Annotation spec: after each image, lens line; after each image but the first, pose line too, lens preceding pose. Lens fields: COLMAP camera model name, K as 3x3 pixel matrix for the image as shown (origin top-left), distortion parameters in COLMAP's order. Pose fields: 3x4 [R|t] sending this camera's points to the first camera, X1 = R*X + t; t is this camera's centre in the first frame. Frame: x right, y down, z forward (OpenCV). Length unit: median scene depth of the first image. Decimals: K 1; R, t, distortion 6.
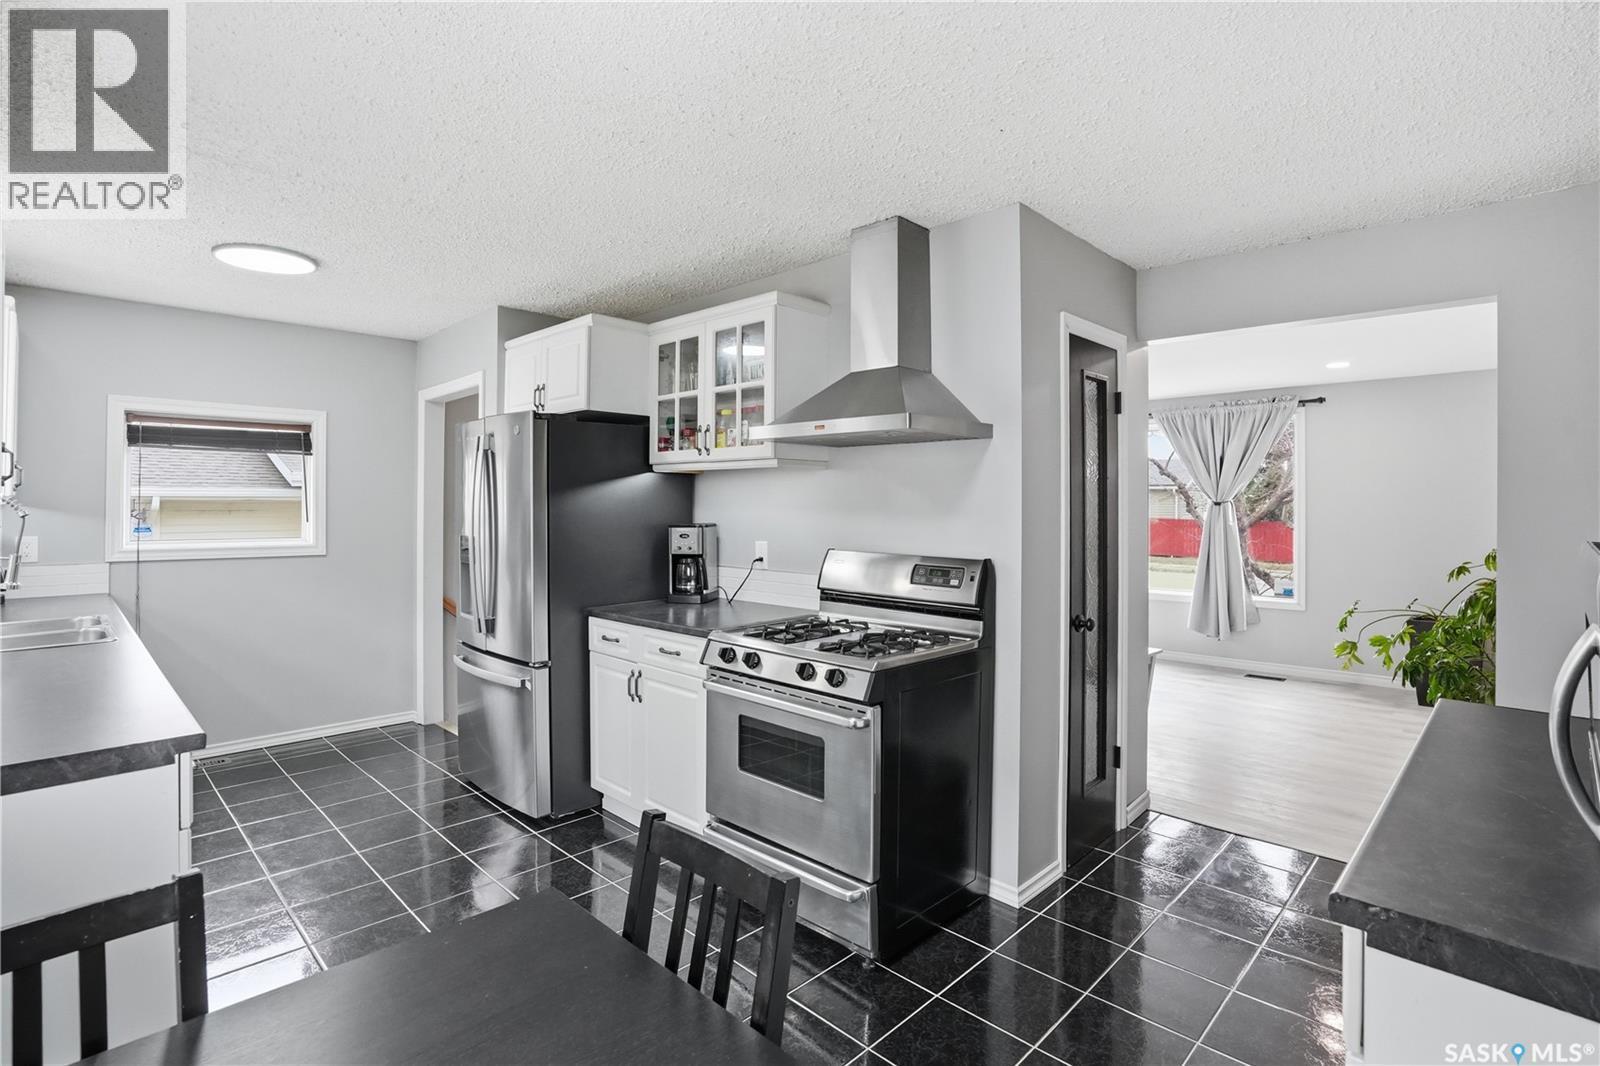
lens RADIAL K [[761.1, 0, 800.0], [0, 761.1, 505.6], [0, 0, 1]] dist [-0.073664, 0.035132]
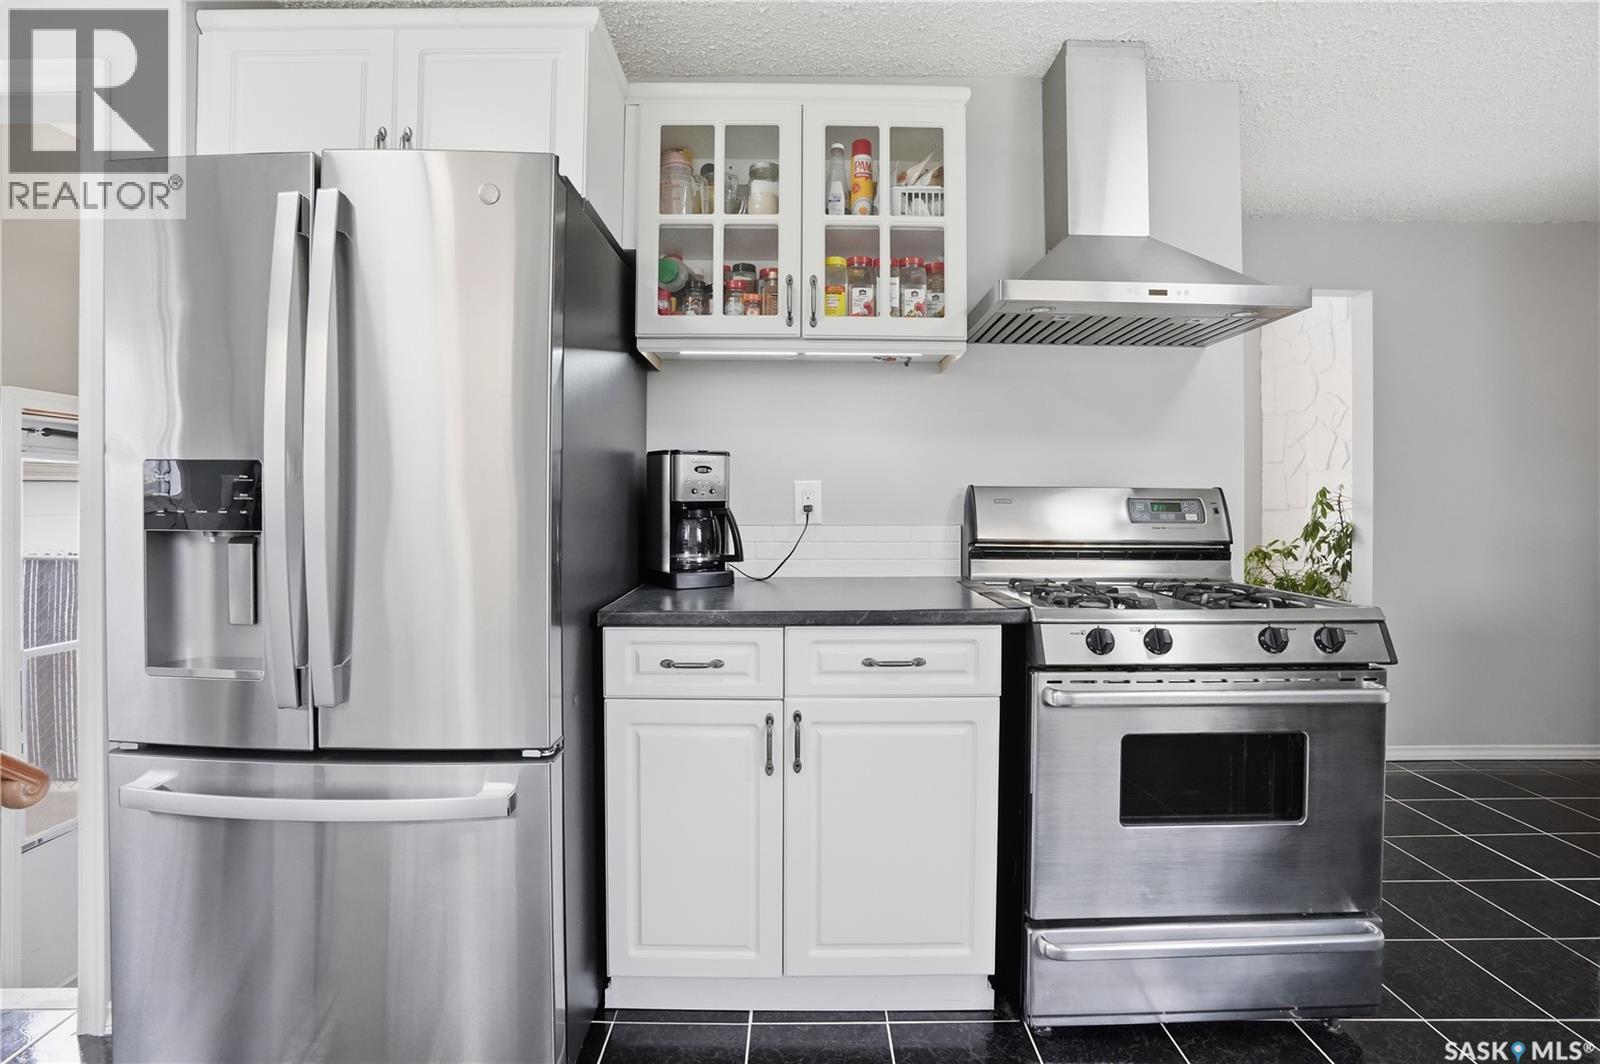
lens RADIAL K [[761.1, 0, 800.0], [0, 761.1, 504.6], [0, 0, 1]] dist [-0.073664, 0.035132]
pose [[0.716369, -0.007575, 0.697681, -0.529841], [-0.001711, 0.999919, 0.012613, 0.062805], [-0.697720, -0.010229, 0.716298, 0.574392]]
